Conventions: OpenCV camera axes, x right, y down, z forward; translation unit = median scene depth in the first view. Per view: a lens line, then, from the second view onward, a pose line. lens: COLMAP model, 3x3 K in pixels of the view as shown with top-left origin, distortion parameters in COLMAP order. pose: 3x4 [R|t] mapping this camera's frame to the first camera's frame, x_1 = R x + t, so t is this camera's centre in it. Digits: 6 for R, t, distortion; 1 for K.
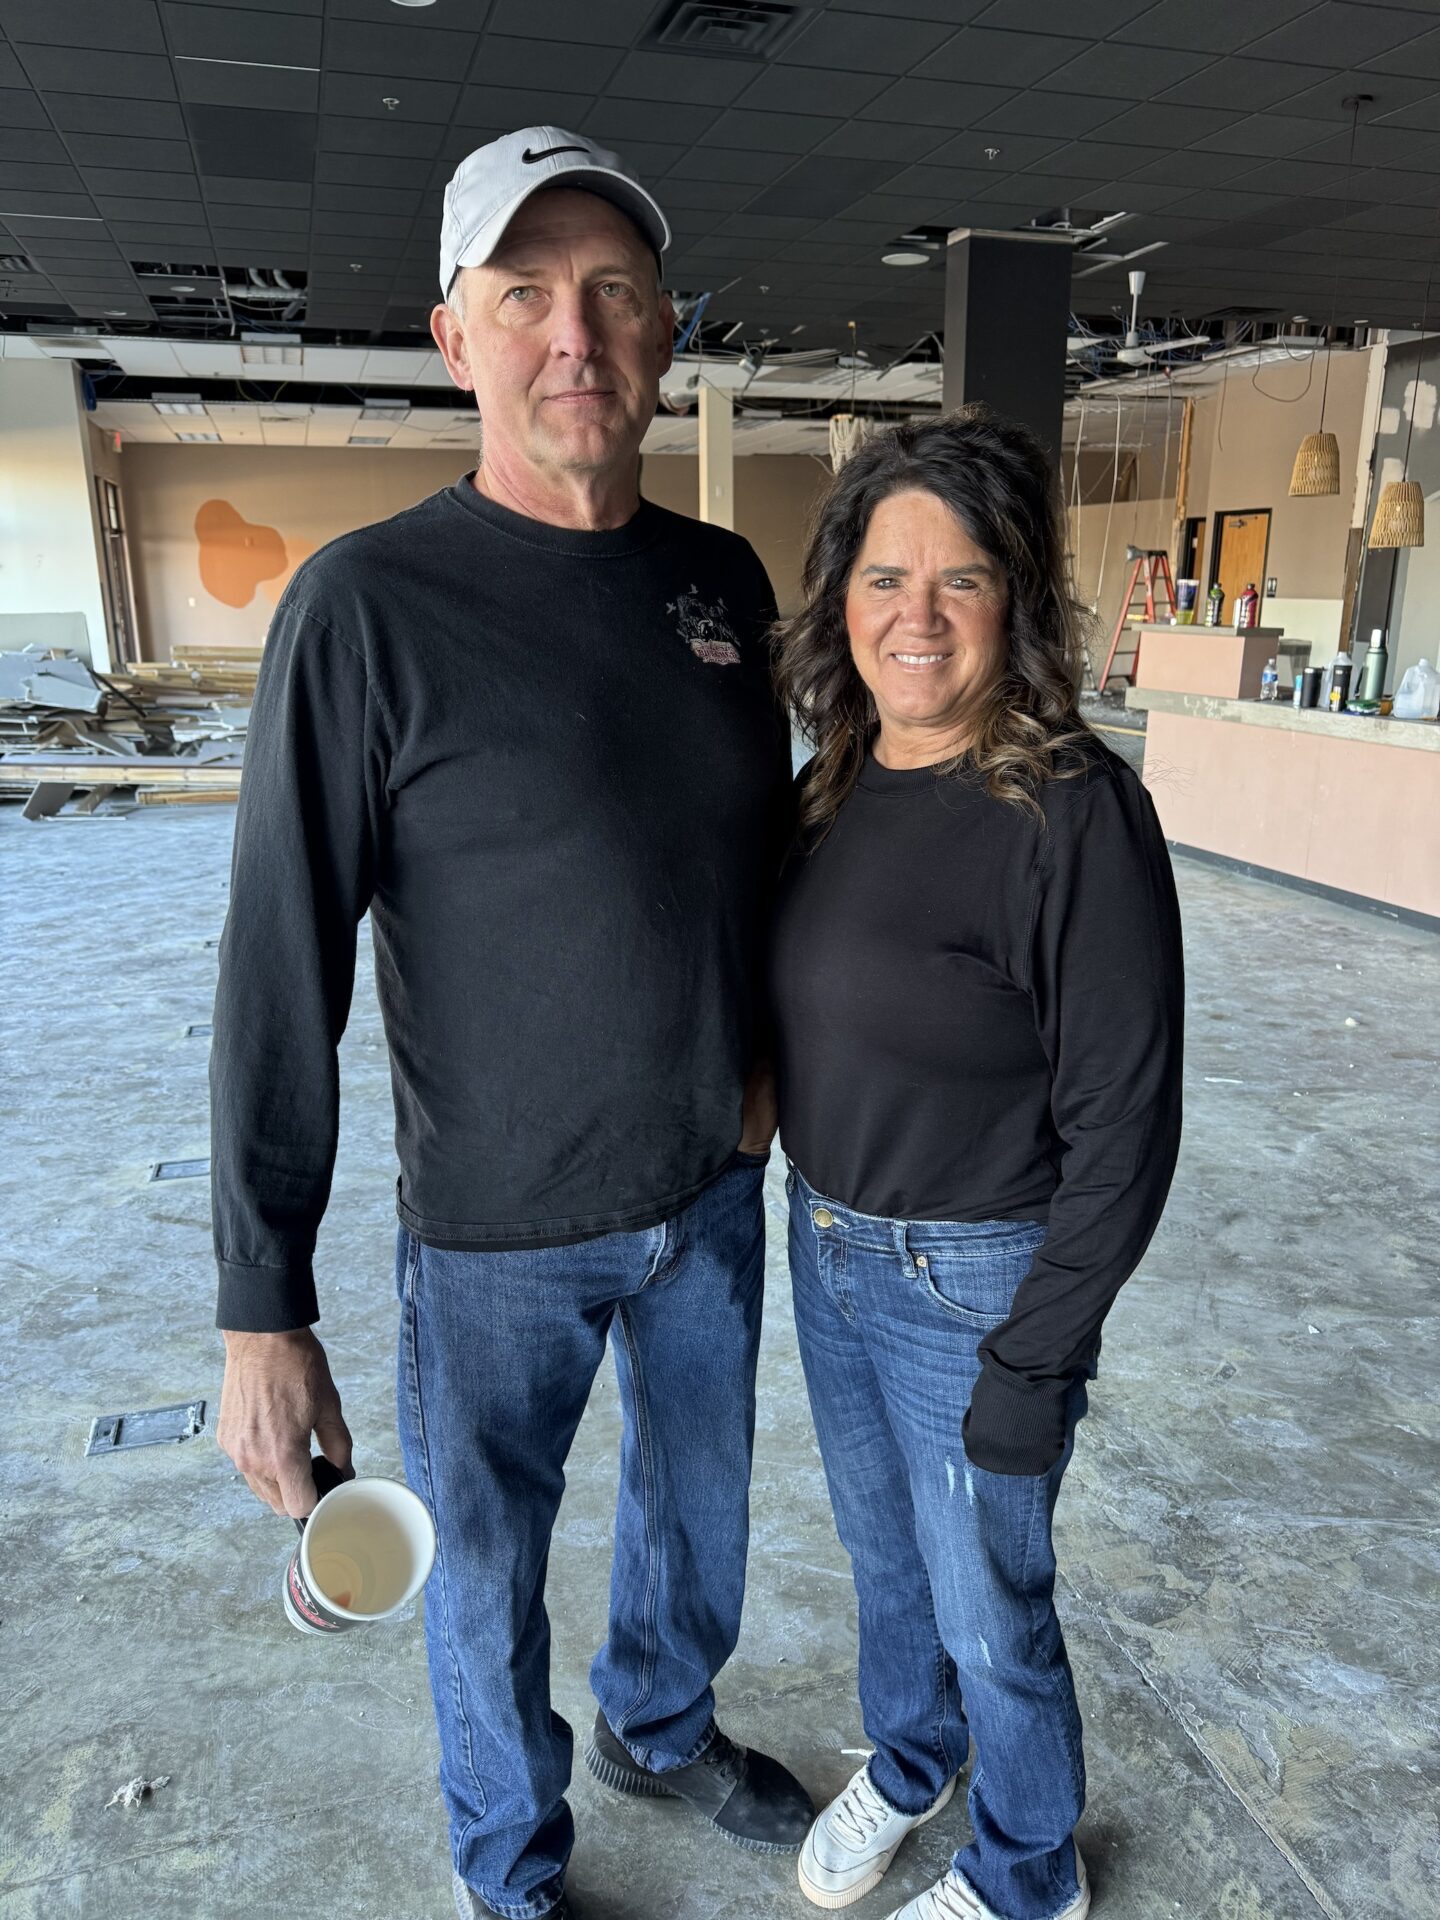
lens RADIAL K [[1377.7, 0, 720.0], [0, 1377.7, 960.0], [0, 0, 1]] dist [0.005308, 0.006322]
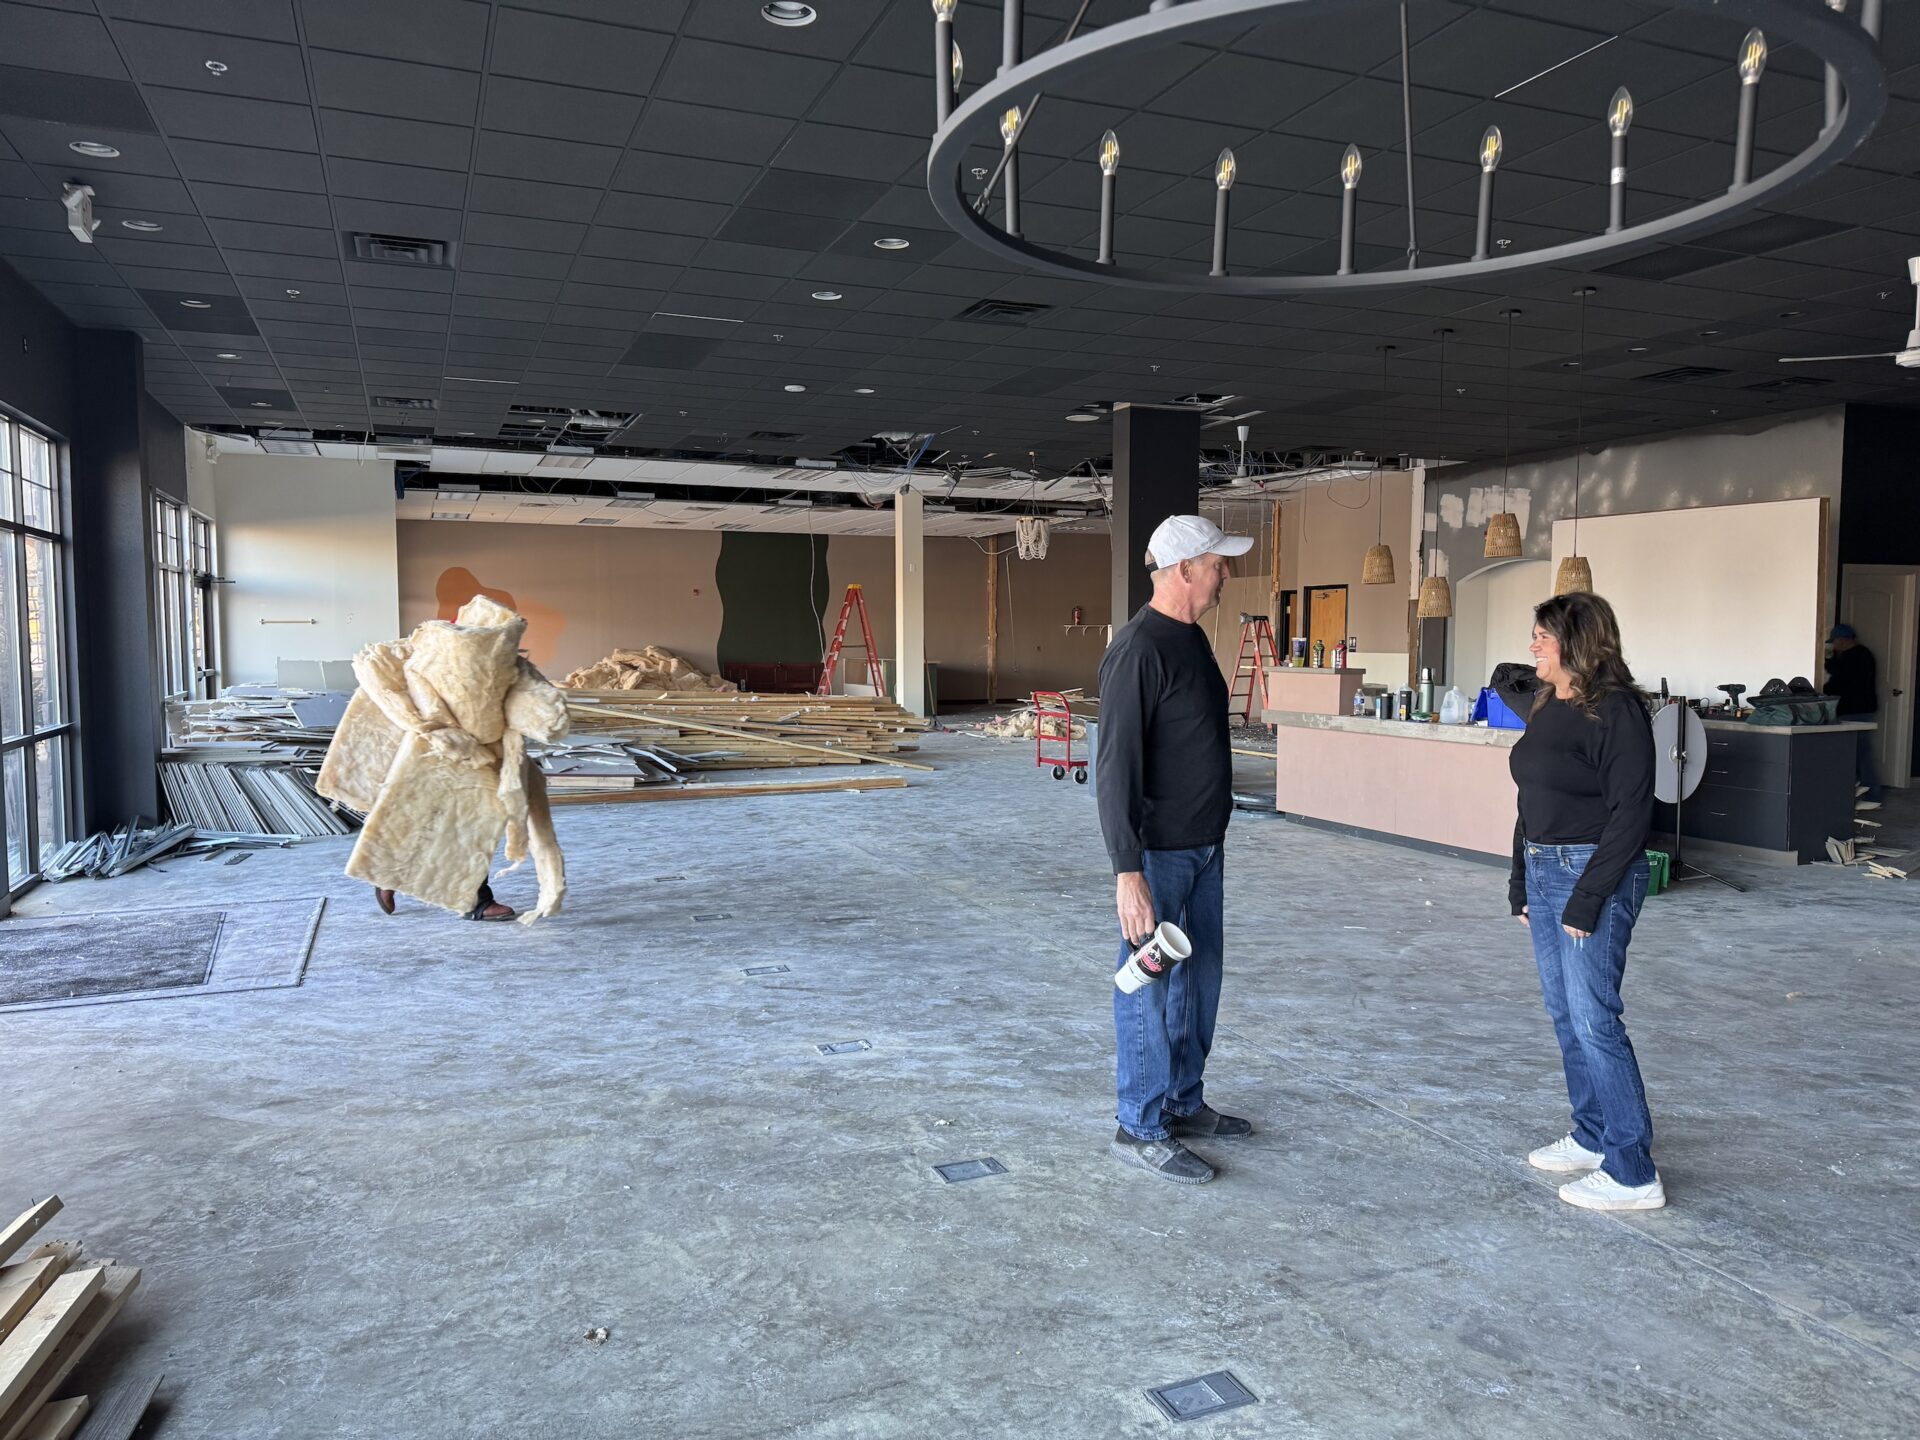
lens RADIAL K [[1378.2, 0, 960.0], [0, 1378.2, 720.0], [0, 0, 1]] dist [0.106814, -0.000610]
pose [[0.995403, -0.001819, 0.095762, -0.131774], [0.021713, 0.978075, -0.207118, 0.088600], [-0.093285, 0.208245, 0.973618, -0.315307]]
